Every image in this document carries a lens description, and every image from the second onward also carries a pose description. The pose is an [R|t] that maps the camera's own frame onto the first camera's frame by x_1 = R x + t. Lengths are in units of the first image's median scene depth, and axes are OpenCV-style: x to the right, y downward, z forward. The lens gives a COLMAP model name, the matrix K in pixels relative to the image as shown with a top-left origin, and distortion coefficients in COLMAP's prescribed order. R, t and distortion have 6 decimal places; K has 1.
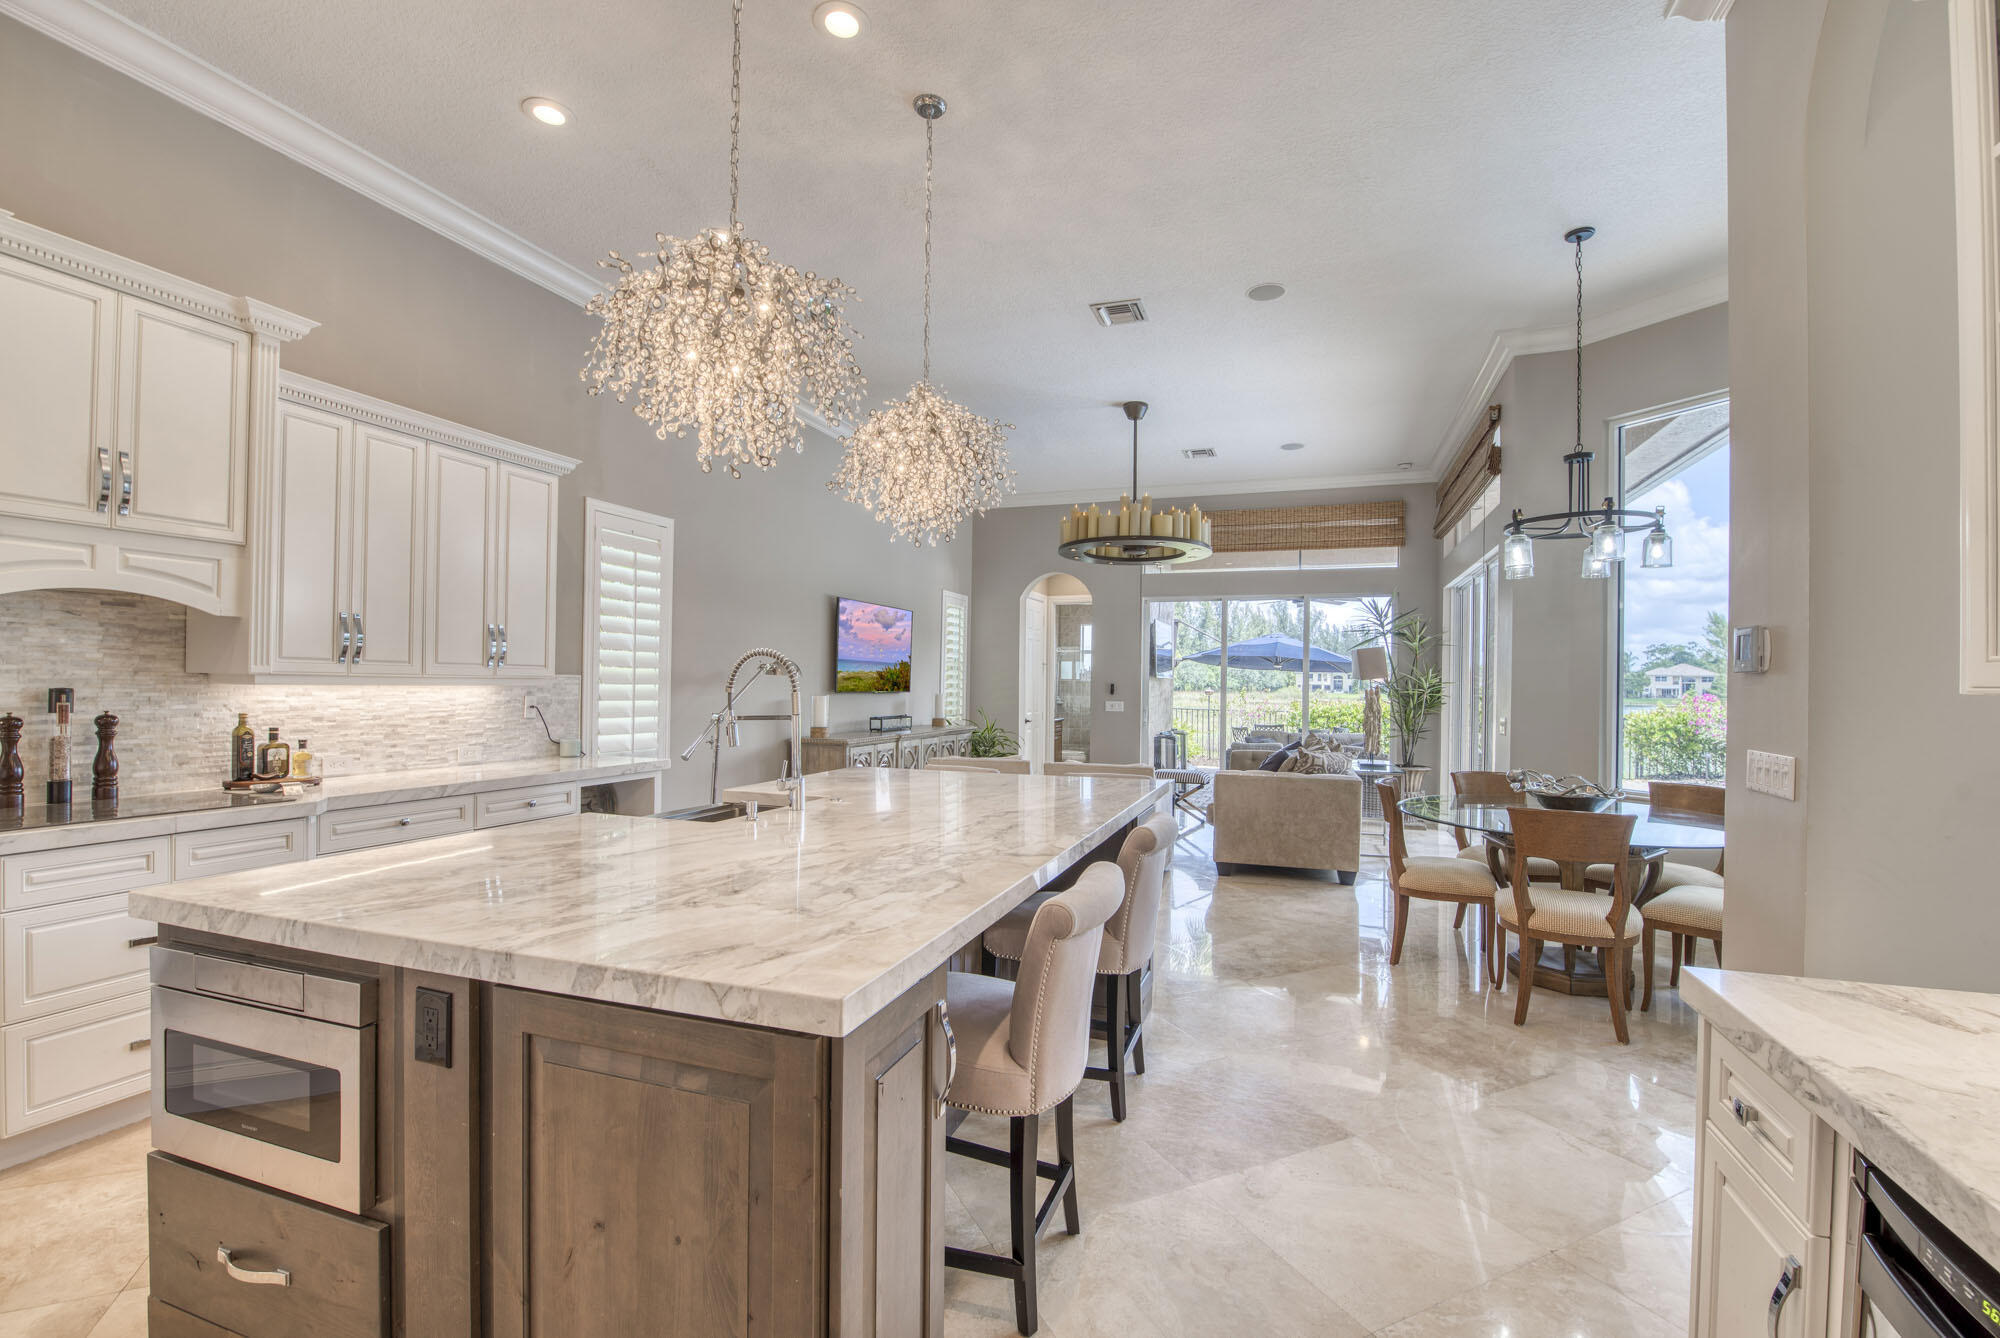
lens RADIAL K [[859.2, 0, 1015.5], [0, 859.2, 679.3], [0, 0, 1]] dist [-0.006281, -0.008346]
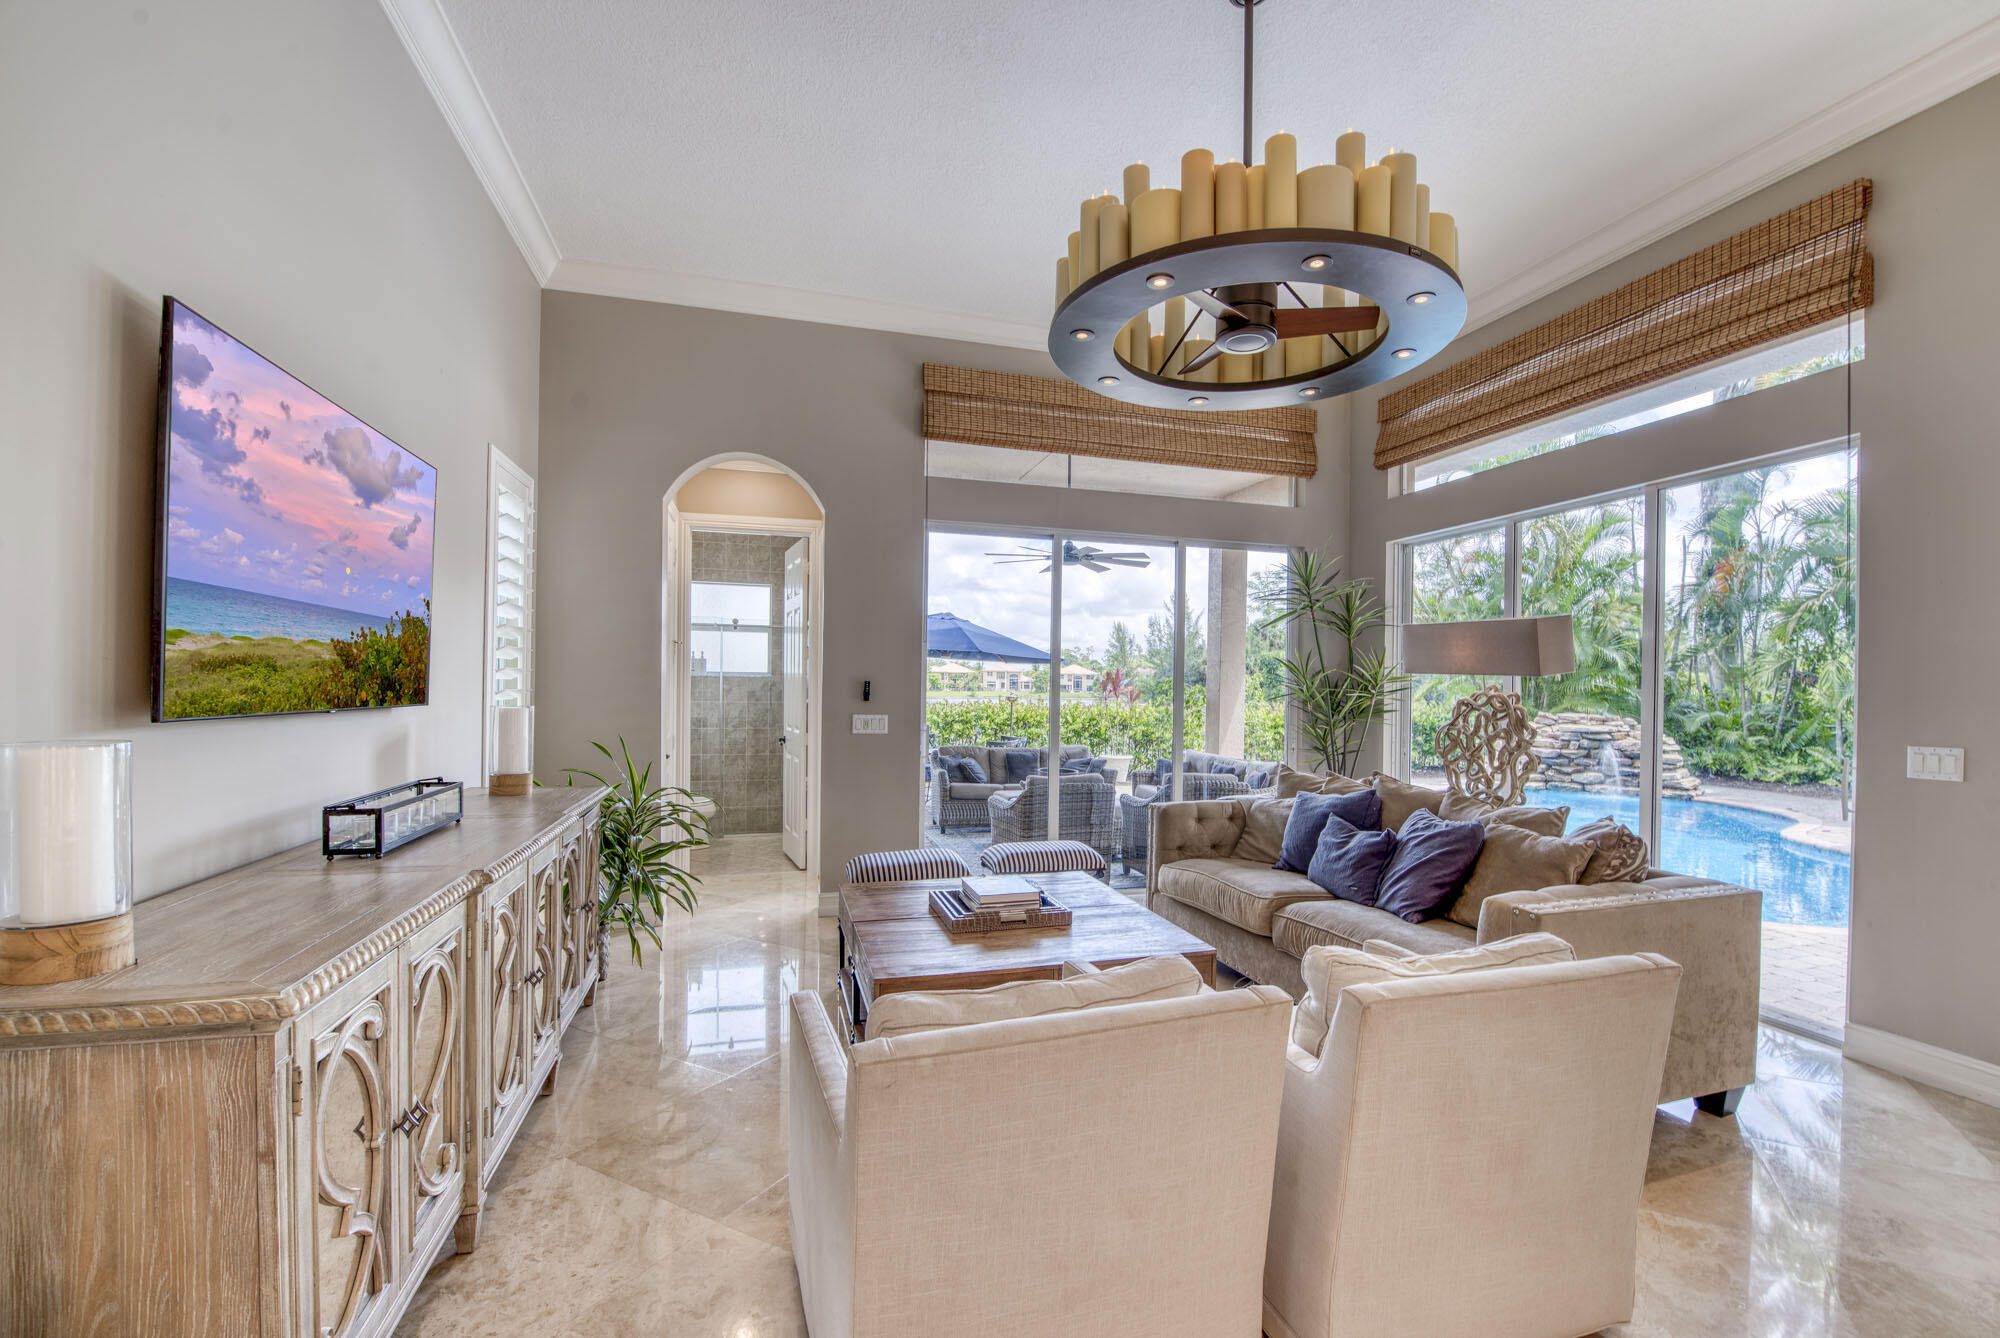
lens RADIAL K [[859.2, 0, 1021.6], [0, 859.2, 715.9], [0, 0, 1]] dist [-0.006281, -0.008346]
pose [[0.808514, -0.022334, 0.588052, -0.151578], [-0.005770, 0.998931, 0.045872, 0.001924], [-0.588448, -0.040482, 0.807521, 0.664327]]
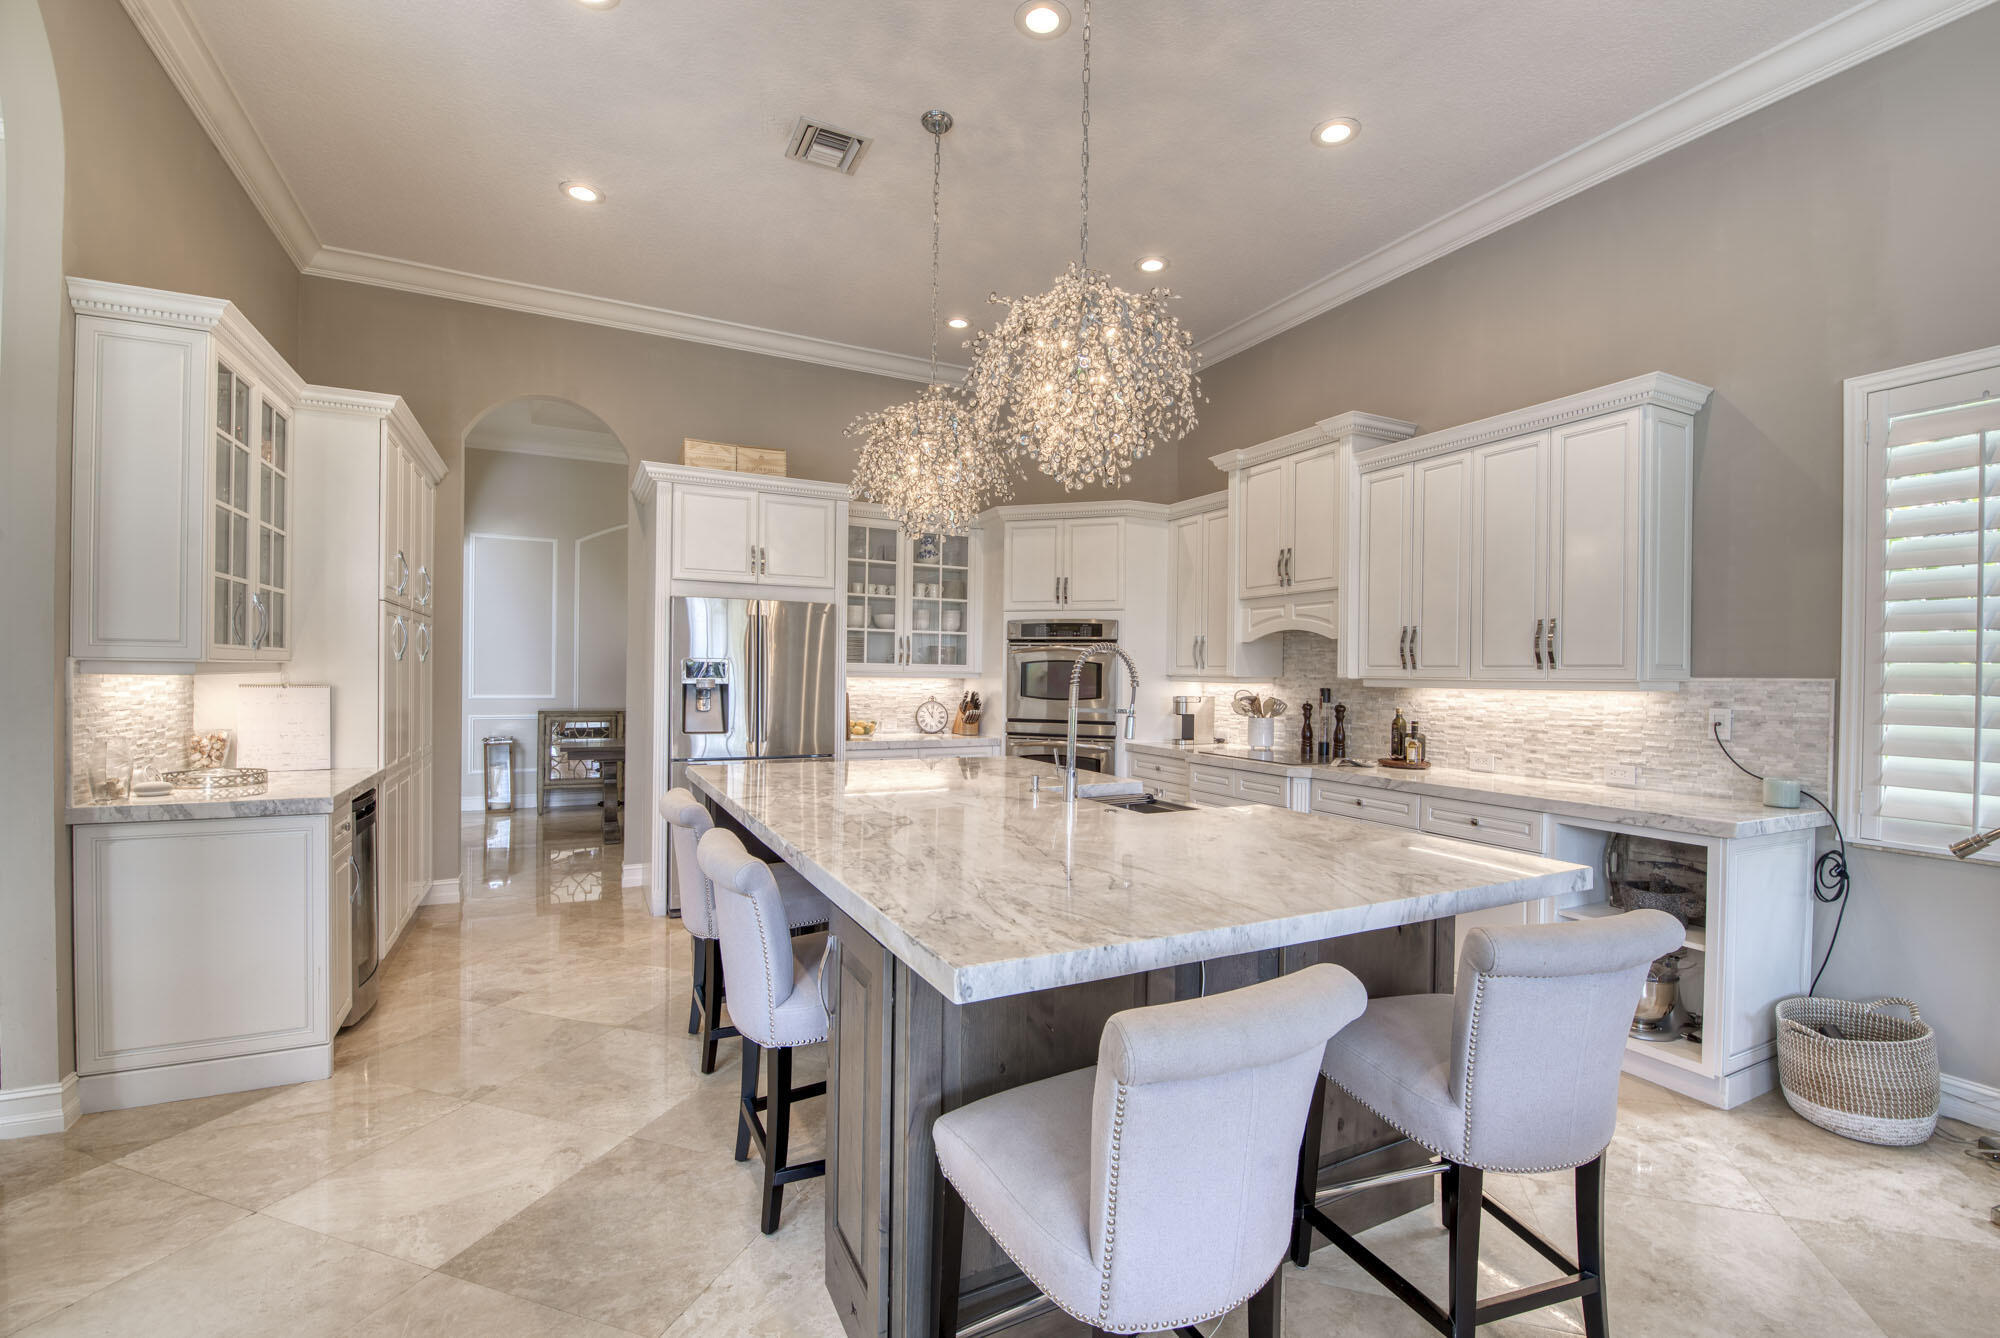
lens RADIAL K [[859.2, 0, 1021.4], [0, 859.2, 683.1], [0, 0, 1]] dist [-0.006281, -0.008346]
pose [[-0.685256, -0.018507, -0.728067, 0.202134], [-0.020817, 0.999766, -0.005821, 0.008771], [0.728004, 0.011167, -0.685482, 0.636019]]
